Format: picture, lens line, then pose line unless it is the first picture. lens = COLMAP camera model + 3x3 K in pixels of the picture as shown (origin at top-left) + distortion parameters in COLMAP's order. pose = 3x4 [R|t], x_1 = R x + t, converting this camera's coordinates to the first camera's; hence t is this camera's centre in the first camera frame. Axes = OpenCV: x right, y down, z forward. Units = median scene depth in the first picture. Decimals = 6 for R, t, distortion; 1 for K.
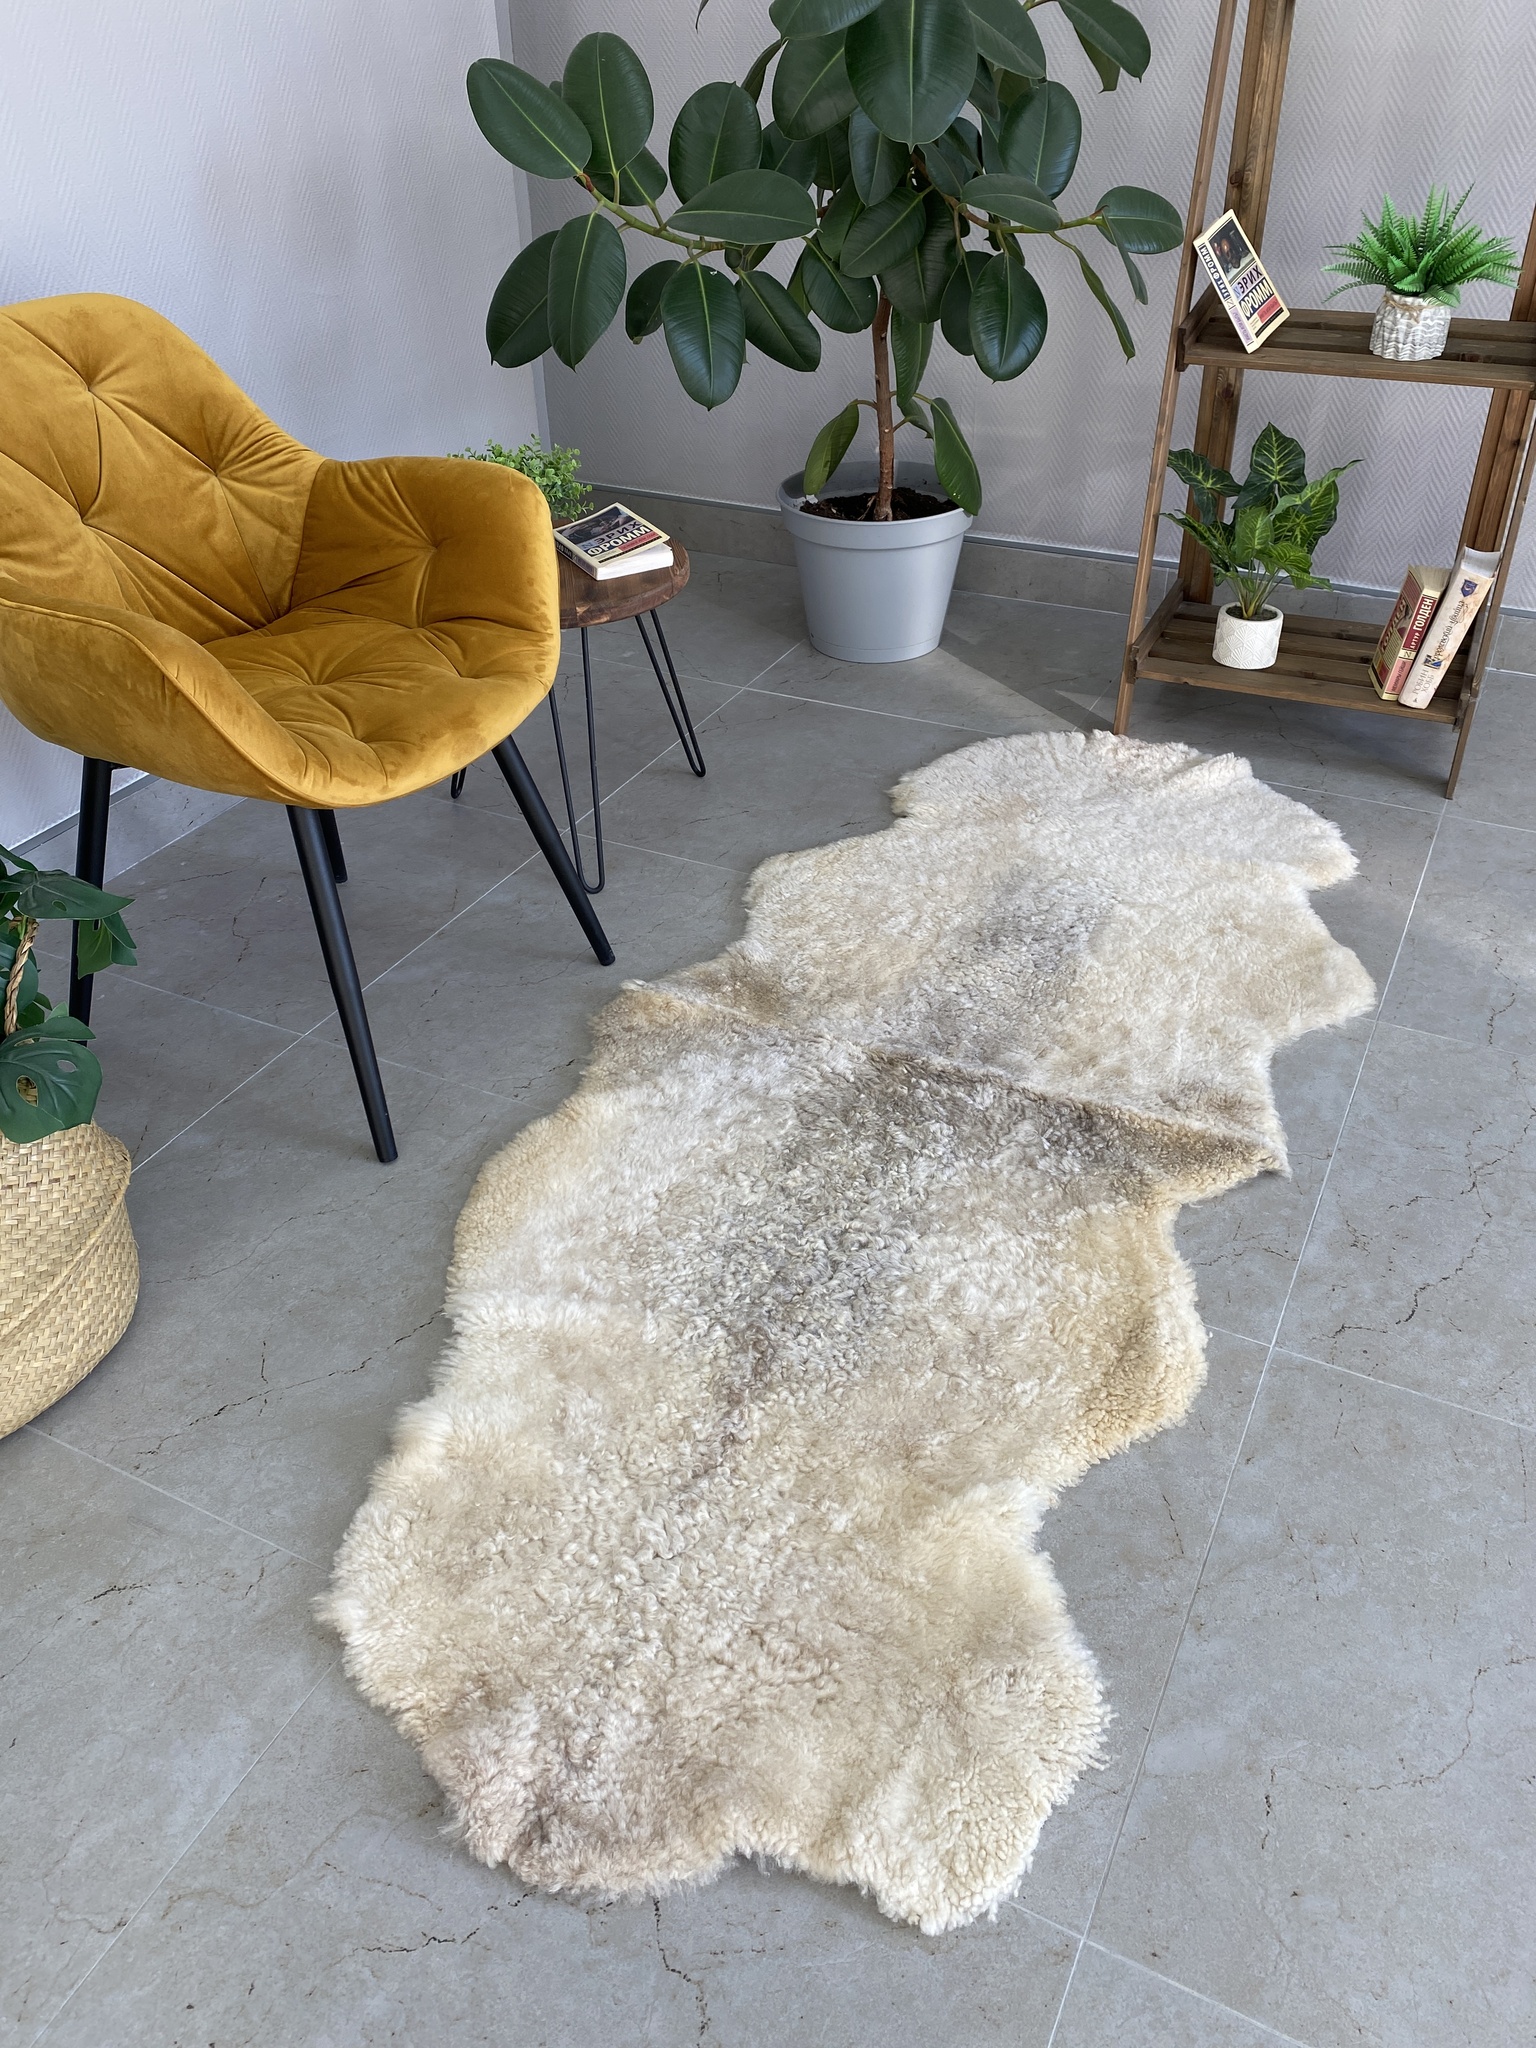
lens RADIAL K [[1547.8, 0, 765.0], [0, 1547.8, 1009.9], [0, 0, 1]] dist [0.041539, -0.046024]
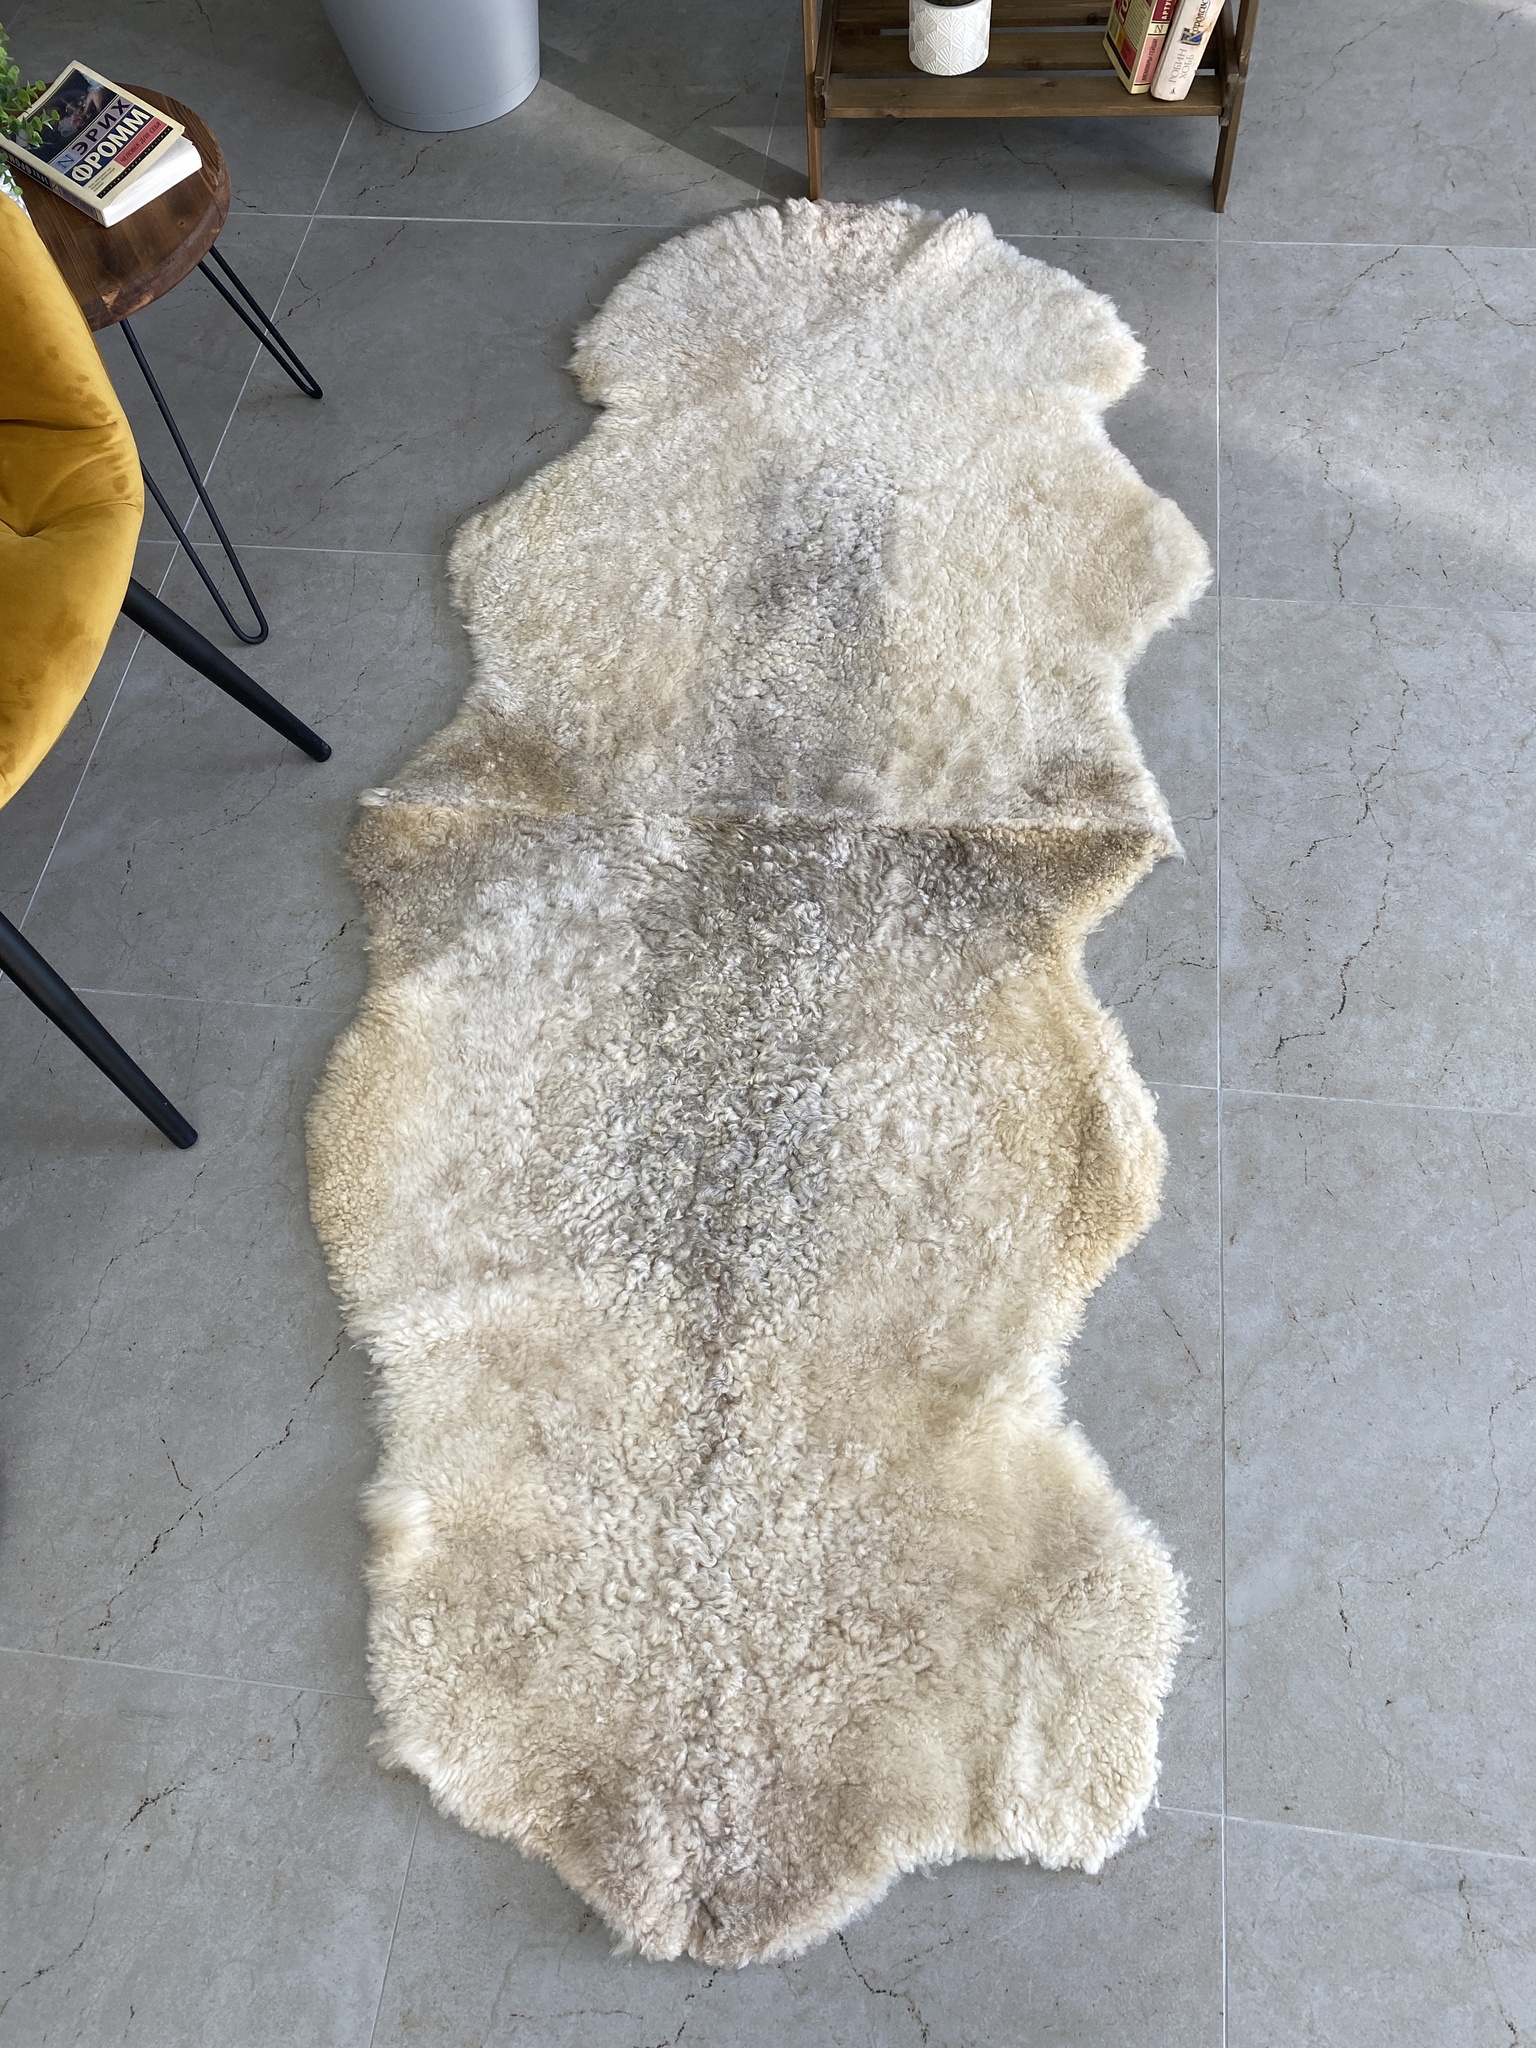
lens RADIAL K [[1547.8, 0, 775.3], [0, 1547.8, 1019.7], [0, 0, 1]] dist [0.041539, -0.046024]
pose [[0.941655, -0.312228, 0.125697, -0.030253], [0.225026, 0.861729, 0.454738, -0.260117], [-0.250299, -0.399921, 0.881711, 0.204755]]
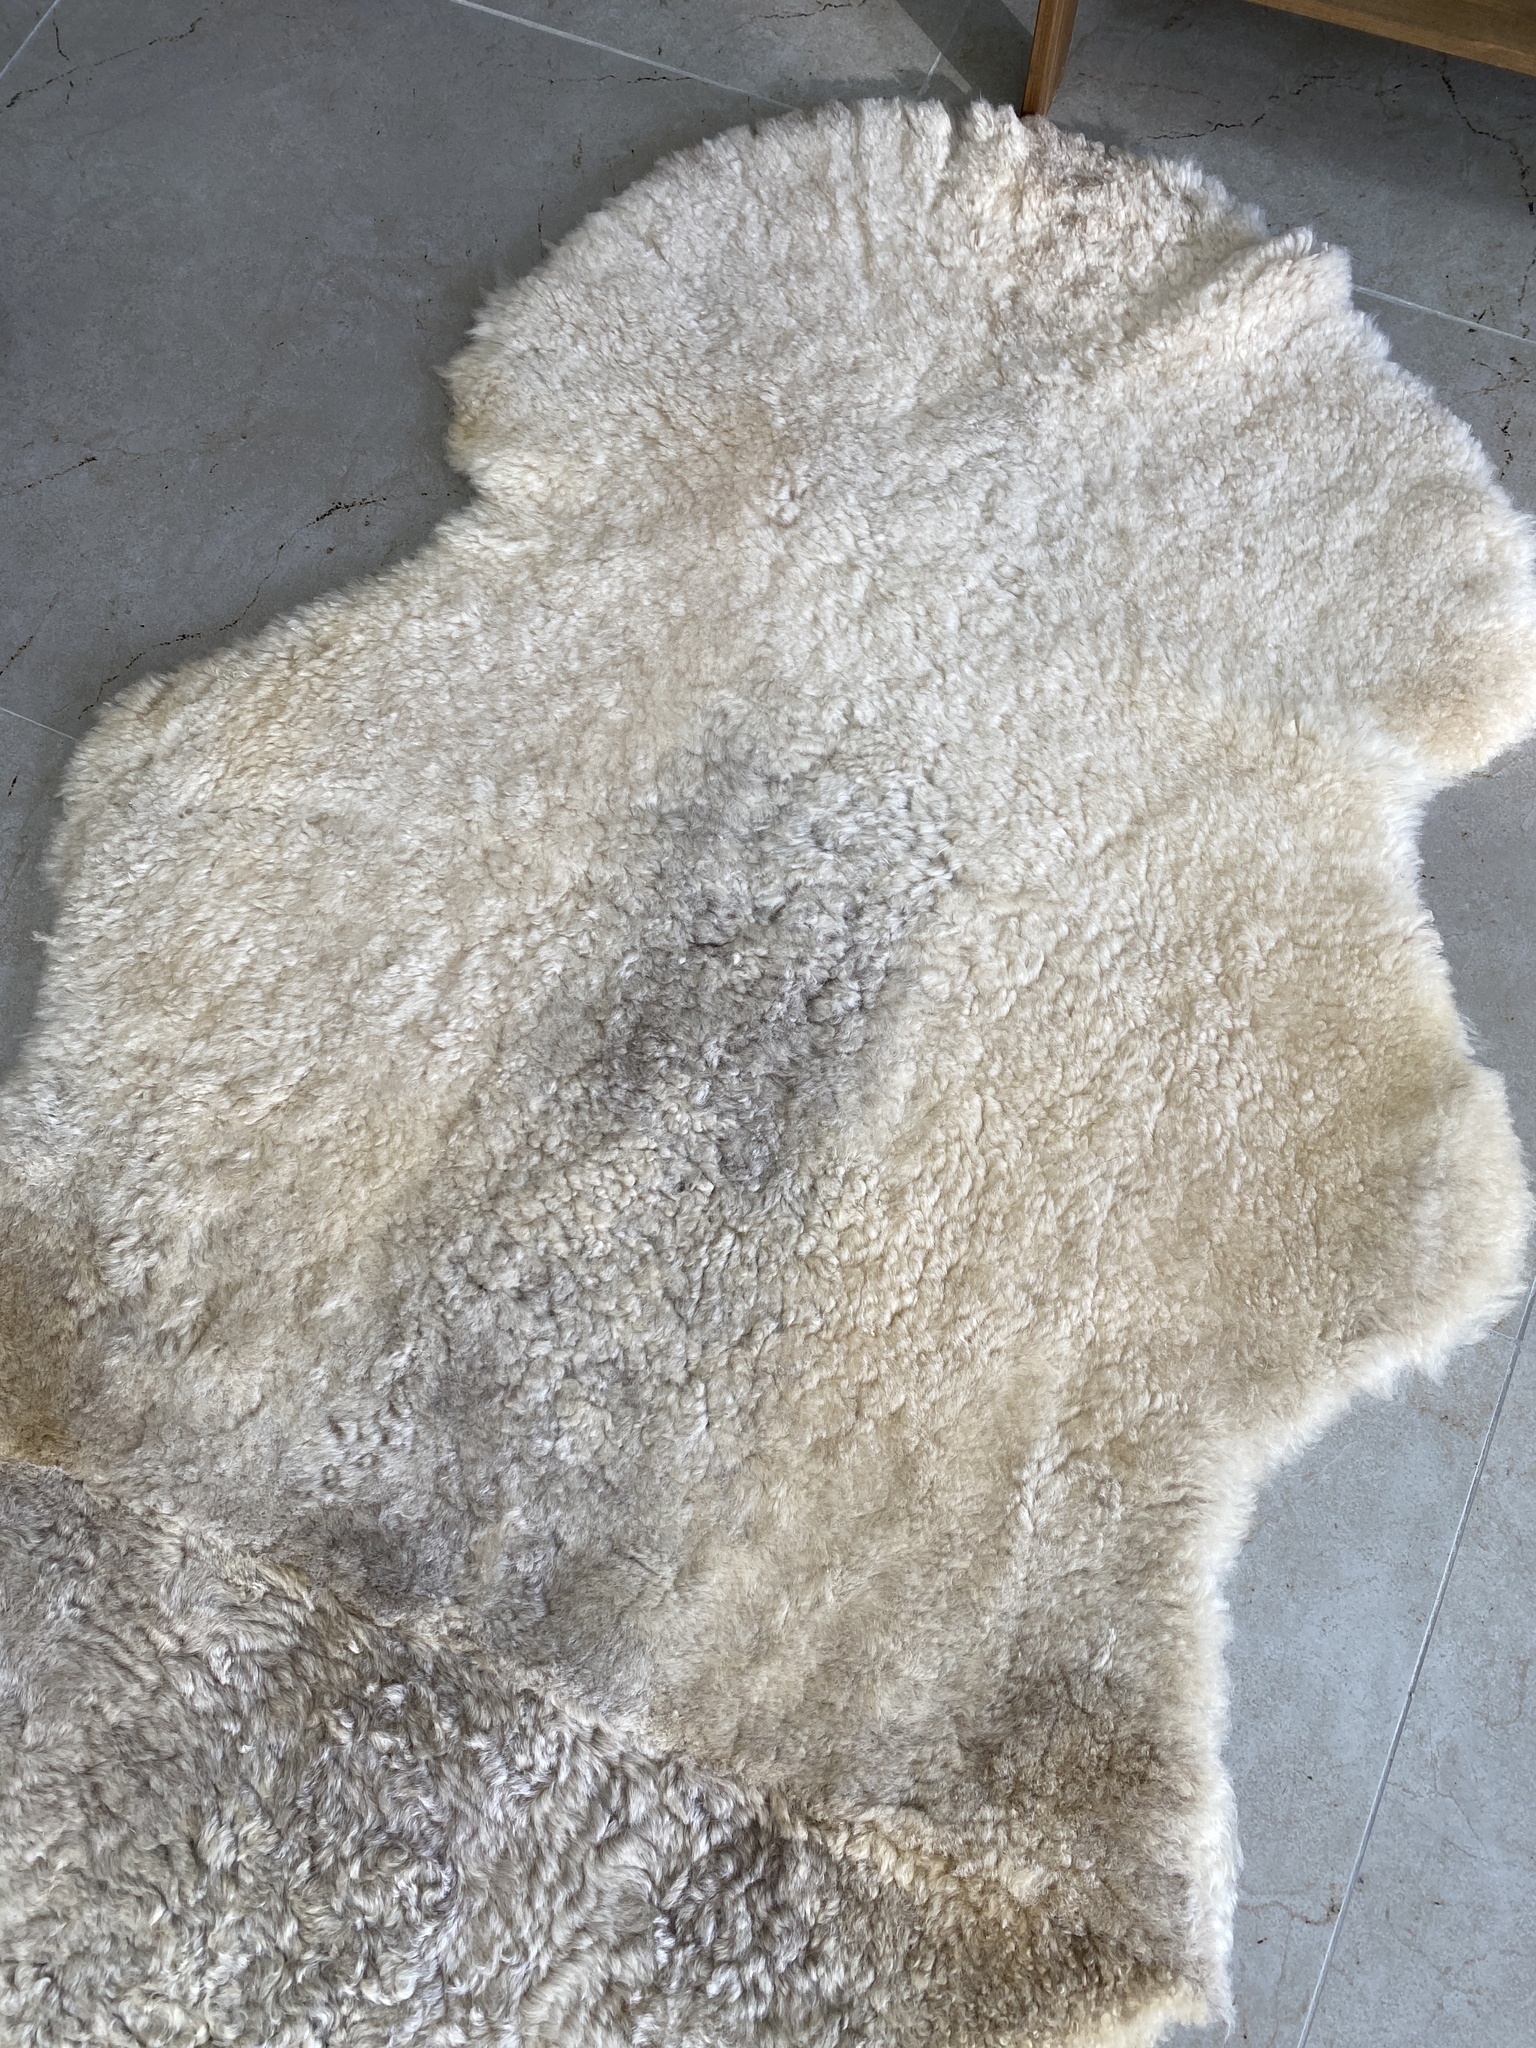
lens RADIAL K [[1547.8, 0, 782.9], [0, 1547.8, 1024.0], [0, 0, 1]] dist [0.041539, -0.046024]
pose [[0.998601, -0.052872, -0.001206, 0.216055], [0.042348, 0.785762, 0.617077, -0.345039], [-0.031679, -0.616265, 0.786901, 0.781361]]
